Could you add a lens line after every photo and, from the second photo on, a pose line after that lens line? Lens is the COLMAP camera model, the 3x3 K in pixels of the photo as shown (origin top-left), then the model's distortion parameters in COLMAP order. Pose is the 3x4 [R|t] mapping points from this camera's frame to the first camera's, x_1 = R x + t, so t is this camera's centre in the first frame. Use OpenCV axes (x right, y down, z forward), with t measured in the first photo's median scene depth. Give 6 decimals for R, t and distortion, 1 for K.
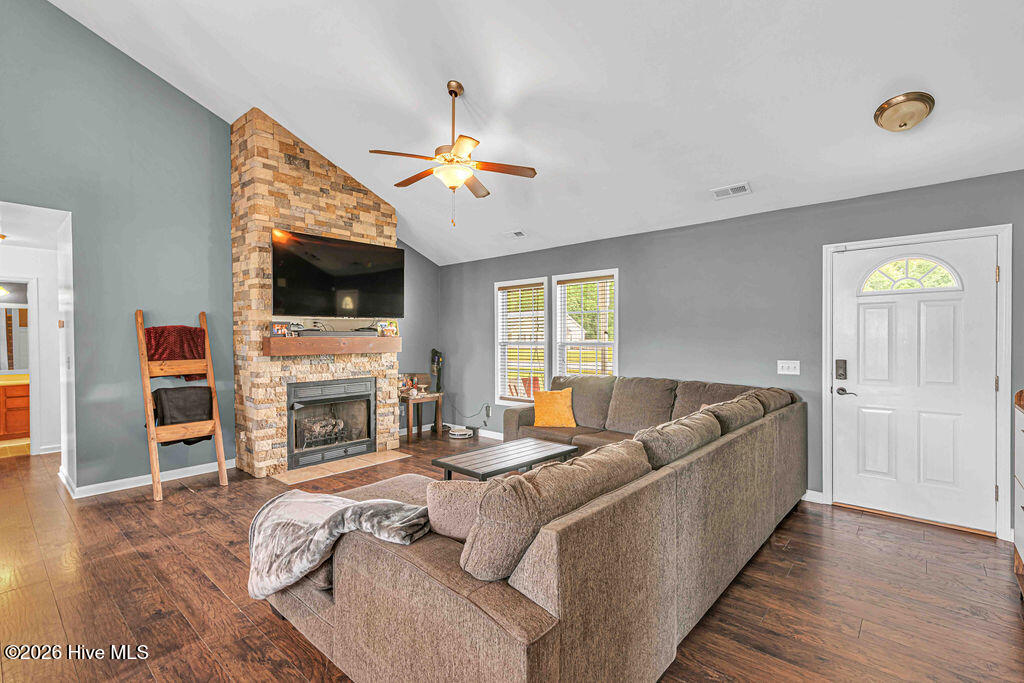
lens RADIAL K [[464.9, 0, 517.5], [0, 464.9, 344.6], [0, 0, 1]] dist [0.022575, -0.002913]
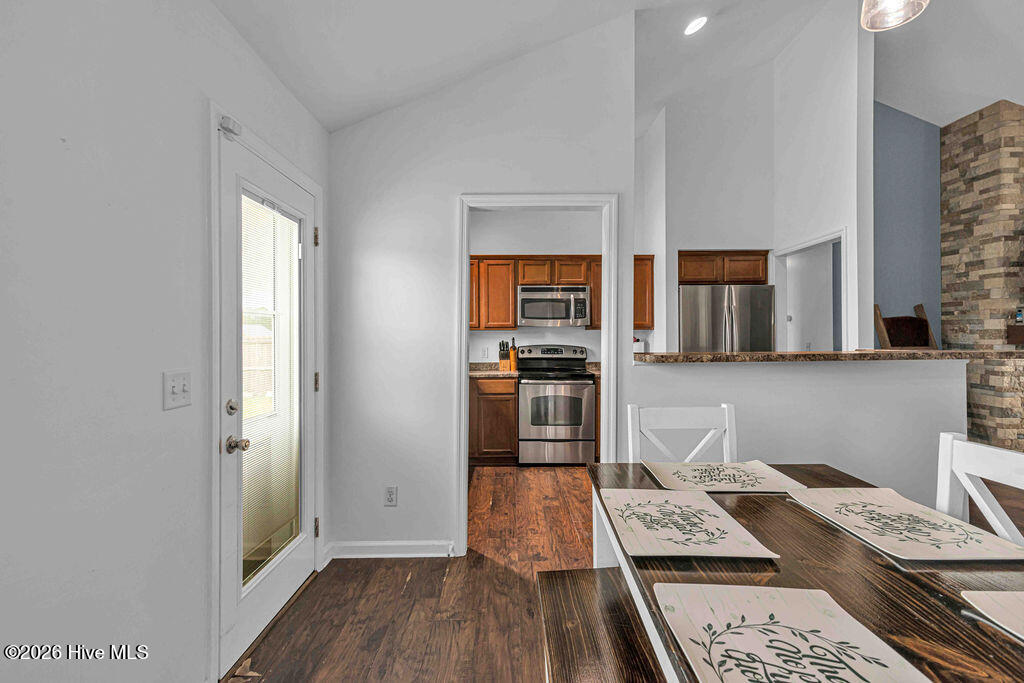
lens RADIAL K [[464.9, 0, 511.4], [0, 464.9, 336.0], [0, 0, 1]] dist [0.022575, -0.002913]
pose [[0.673797, -0.002383, -0.738913, -0.490051], [-0.009393, 0.999886, -0.011790, 0.027714], [0.738857, 0.014885, 0.673698, -0.453542]]
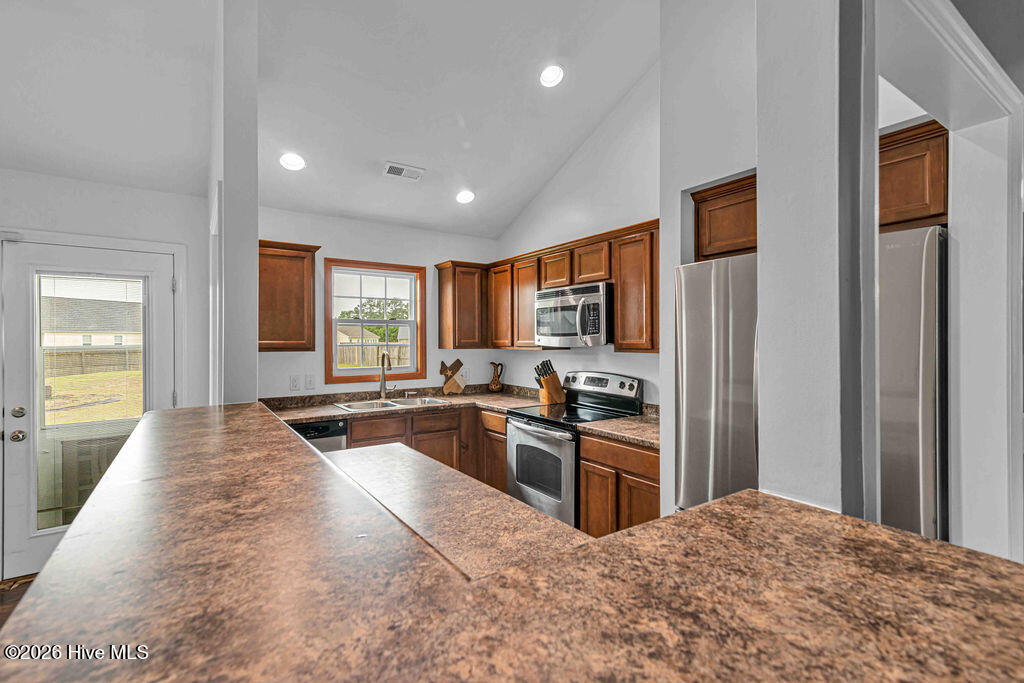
lens RADIAL K [[464.9, 0, 516.6], [0, 464.9, 334.9], [0, 0, 1]] dist [0.022575, -0.002913]
pose [[-0.245635, -0.004872, -0.969350, -0.485648], [-0.008883, 0.999957, -0.002775, -0.020643], [0.969322, 0.007929, -0.245667, 0.396905]]
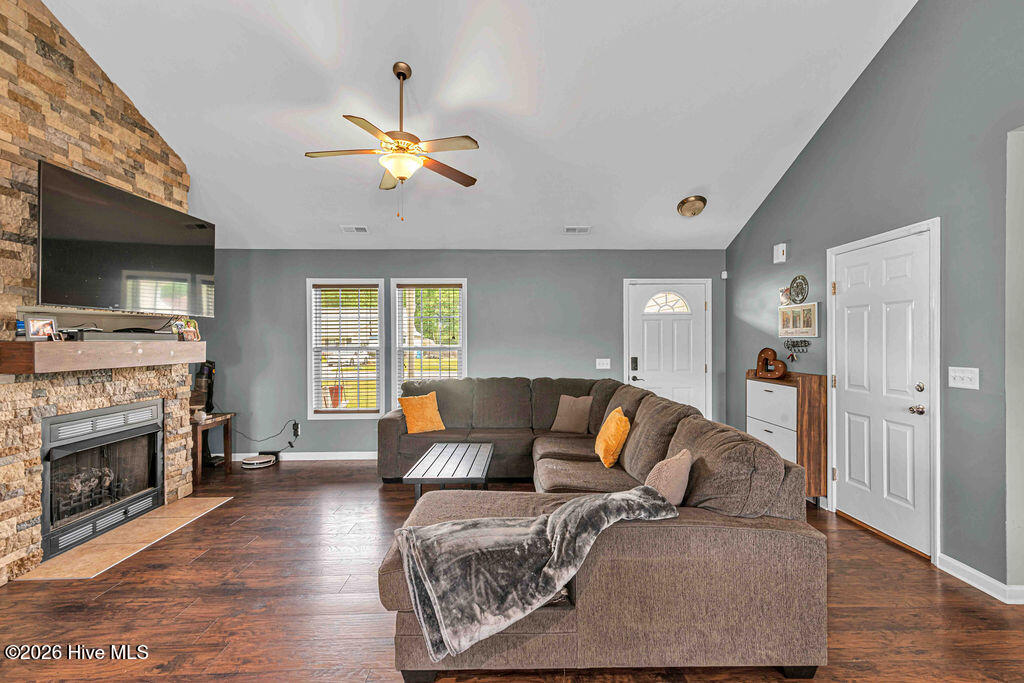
lens RADIAL K [[464.9, 0, 519.1], [0, 464.9, 344.7], [0, 0, 1]] dist [0.022575, -0.002913]
pose [[0.736914, -0.003429, 0.675978, -0.452425], [0.010747, 0.999920, -0.006644, -0.000847], [-0.675902, 0.012161, 0.736892, 0.132301]]
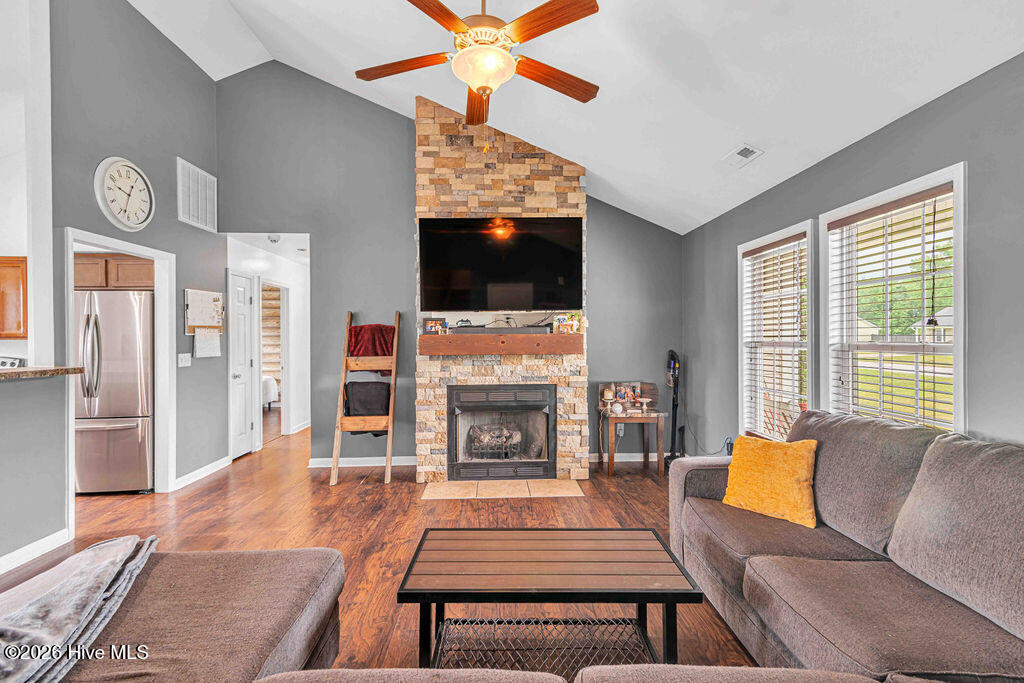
lens RADIAL K [[464.9, 0, 517.5], [0, 464.9, 338.1], [0, 0, 1]] dist [0.022575, -0.002913]
pose [[0.690898, 0.003164, -0.722946, 0.261886], [-0.007256, 0.999970, -0.002558, -0.008176], [0.722916, 0.007012, 0.690900, 0.468901]]
